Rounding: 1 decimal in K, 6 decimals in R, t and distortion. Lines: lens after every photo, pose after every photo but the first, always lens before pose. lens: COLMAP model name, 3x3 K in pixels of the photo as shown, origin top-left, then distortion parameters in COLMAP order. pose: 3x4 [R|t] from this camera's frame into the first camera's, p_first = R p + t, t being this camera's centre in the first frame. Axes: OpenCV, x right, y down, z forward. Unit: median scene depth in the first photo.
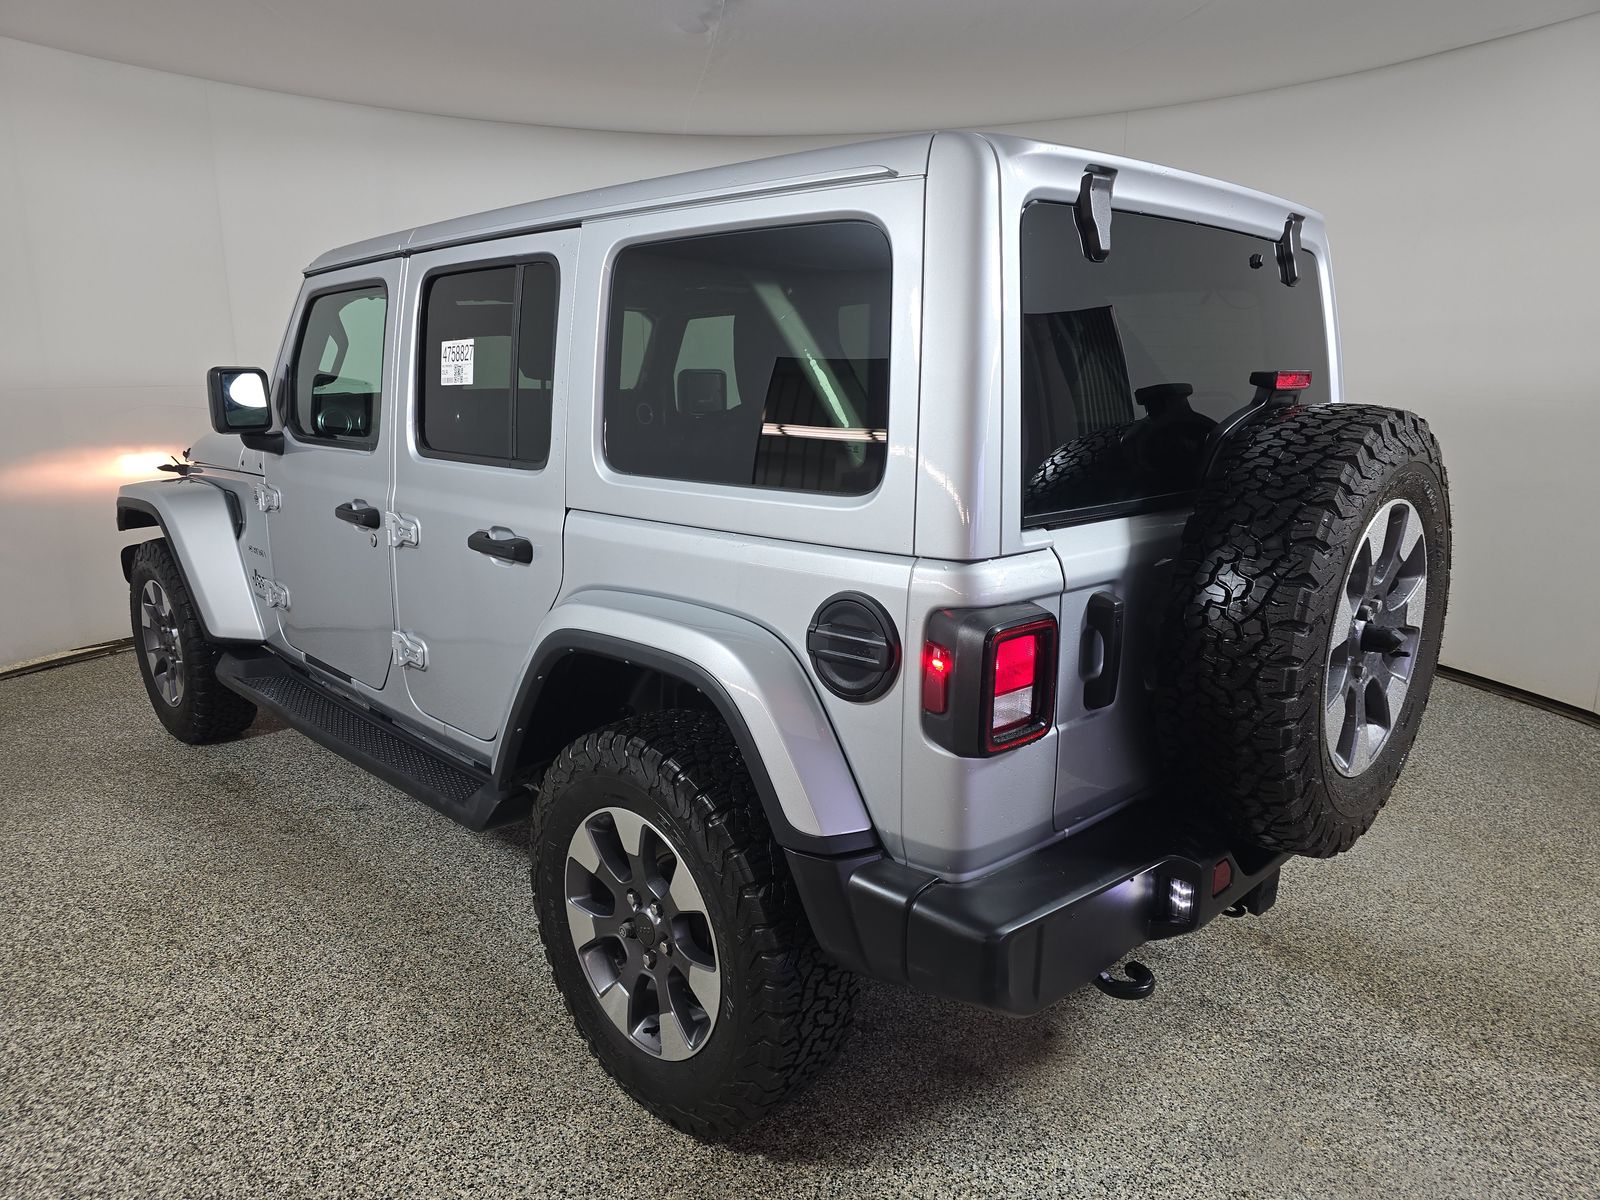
lens RADIAL K [[1148.0, 0, 790.6], [0, 1148.0, 598.2], [0, 0, 1]] dist [-0.004991, -0.003449]
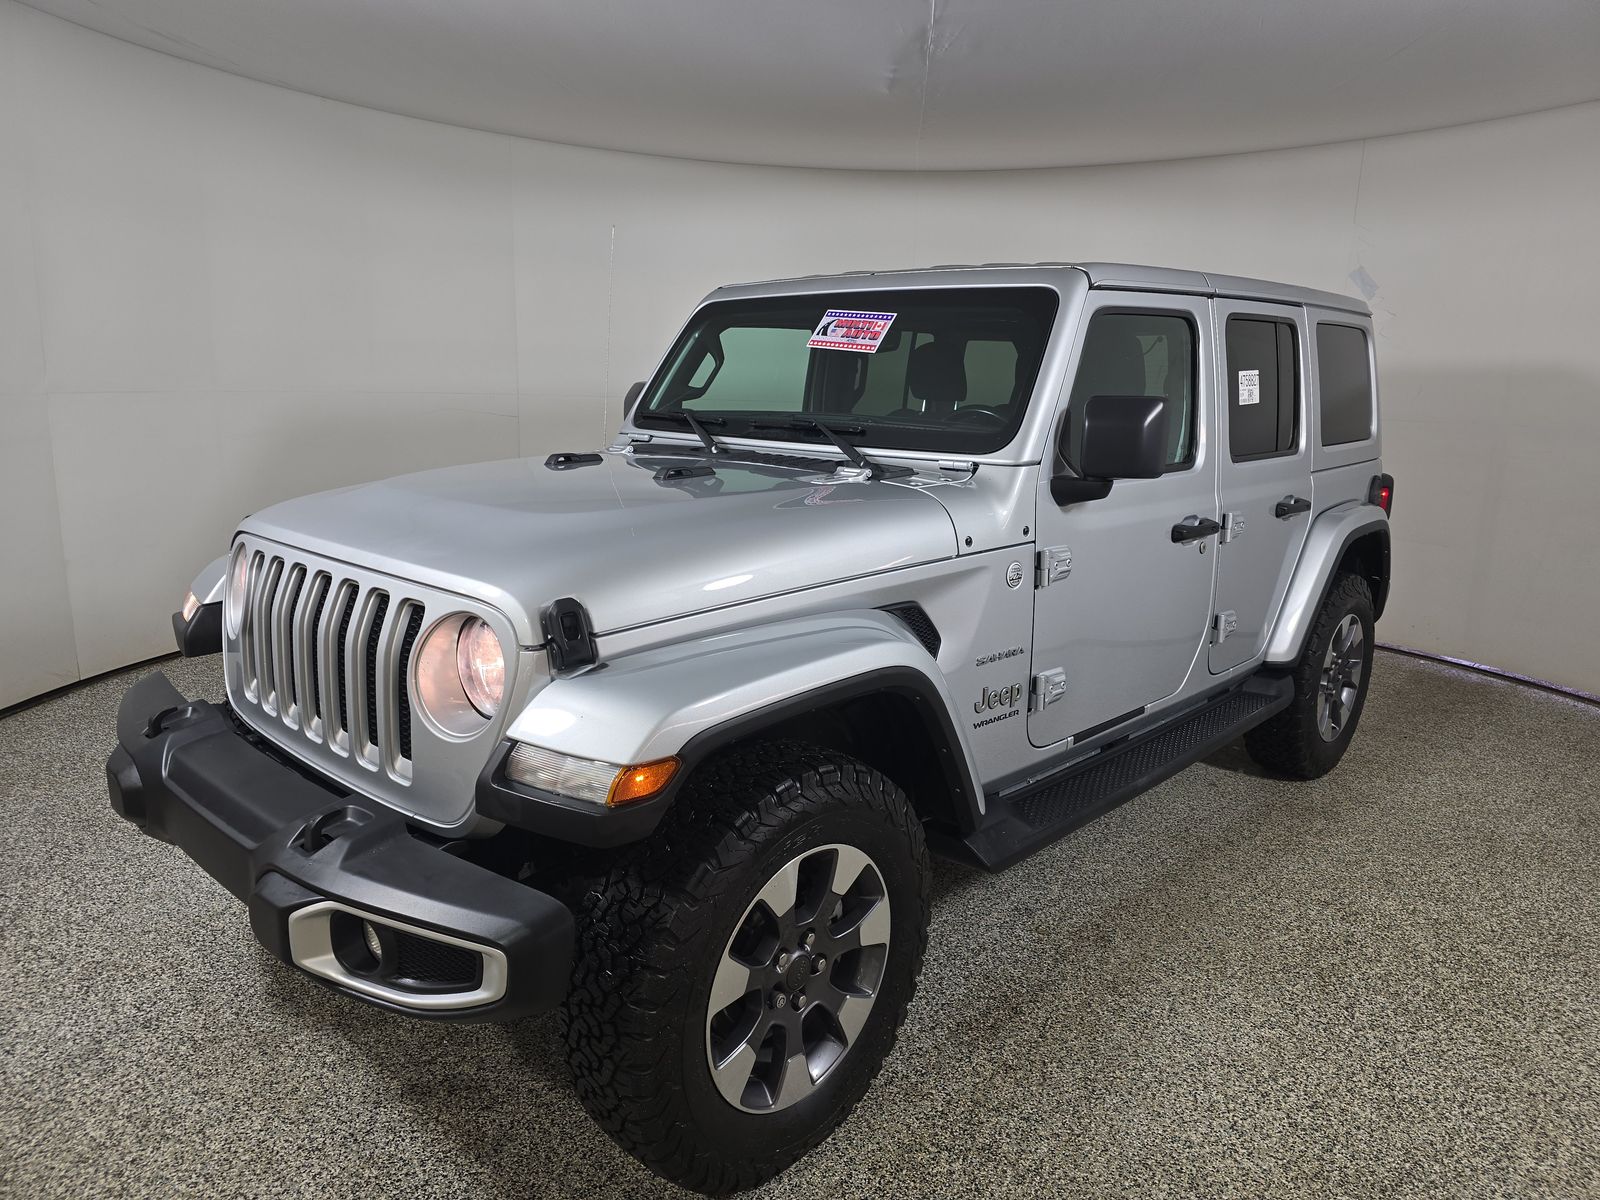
lens RADIAL K [[1148.0, 0, 790.6], [0, 1148.0, 598.2], [0, 0, 1]] dist [-0.004991, -0.003449]
pose [[-0.076829, -0.200180, 0.976742, -1.258506], [0.186331, 0.959496, 0.211302, -0.275303], [-0.979479, 0.198231, -0.036417, 1.269181]]
